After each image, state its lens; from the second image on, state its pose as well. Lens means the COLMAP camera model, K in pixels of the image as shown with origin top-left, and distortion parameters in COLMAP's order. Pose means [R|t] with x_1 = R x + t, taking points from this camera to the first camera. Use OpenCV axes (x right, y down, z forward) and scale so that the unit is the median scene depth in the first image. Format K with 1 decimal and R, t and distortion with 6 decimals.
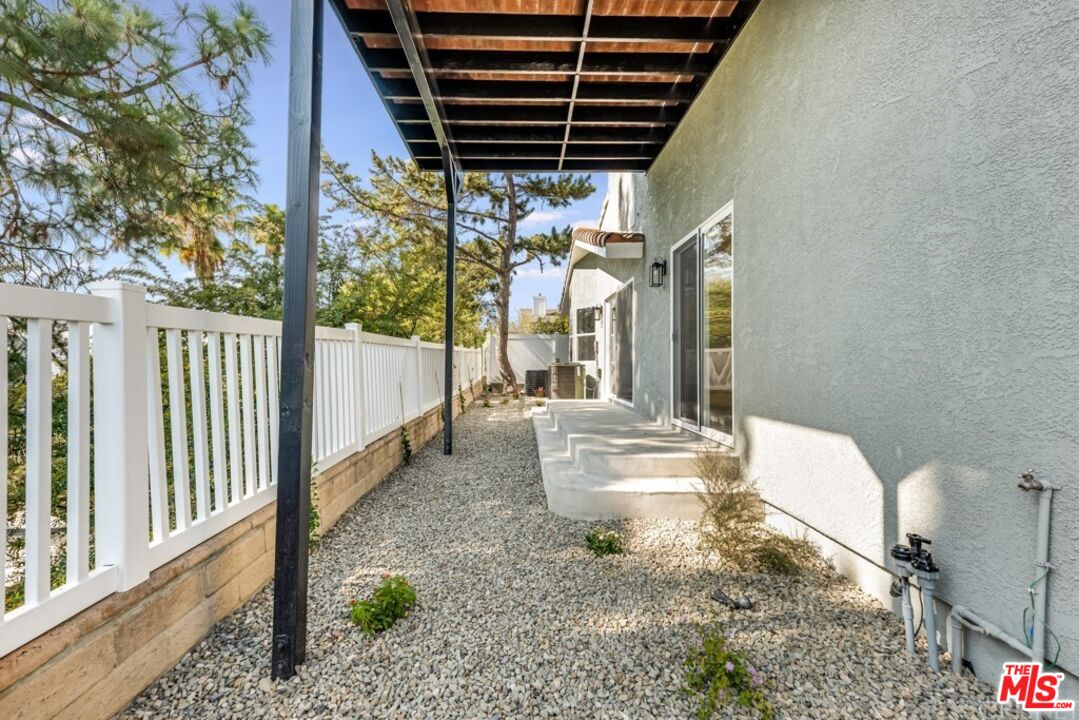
lens RADIAL K [[434.3, 0, 536.7], [0, 434.3, 356.0], [0, 0, 1]] dist [0.017034, 0.000401]
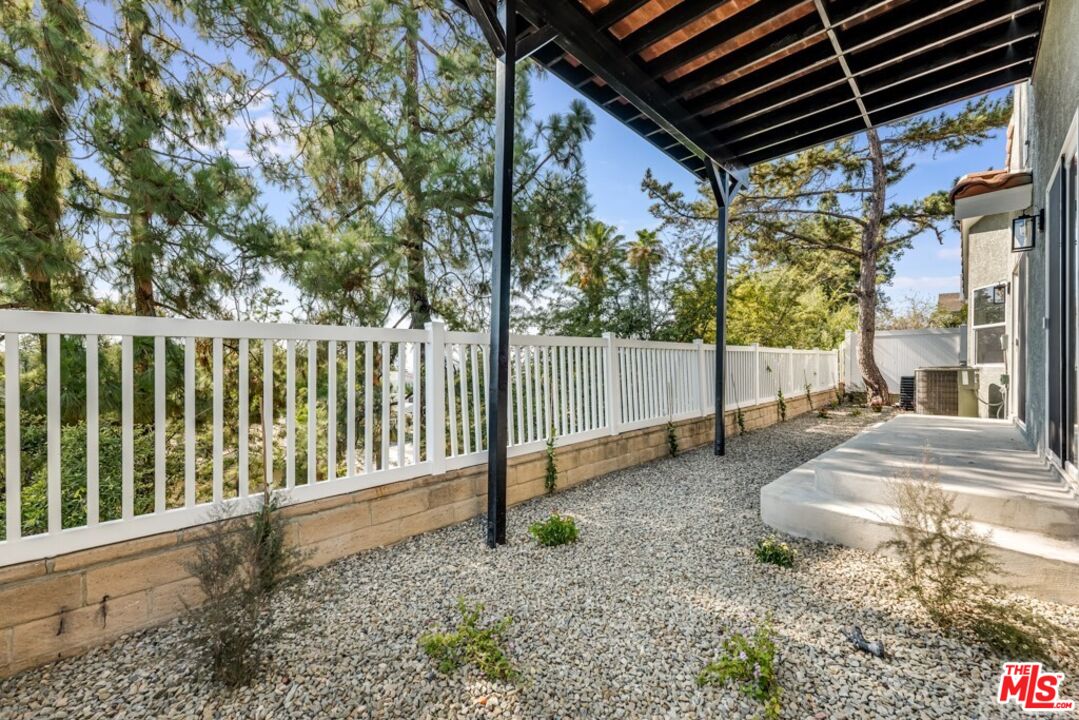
lens RADIAL K [[438.7, 0, 539.3], [0, 438.7, 359.6], [0, 0, 1]] dist [0.001610, 0.000882]
pose [[0.696977, -0.010035, -0.717023, 0.121681], [0.008533, 0.999947, -0.005700, 0.003096], [0.717043, -0.002146, 0.697026, -0.006725]]
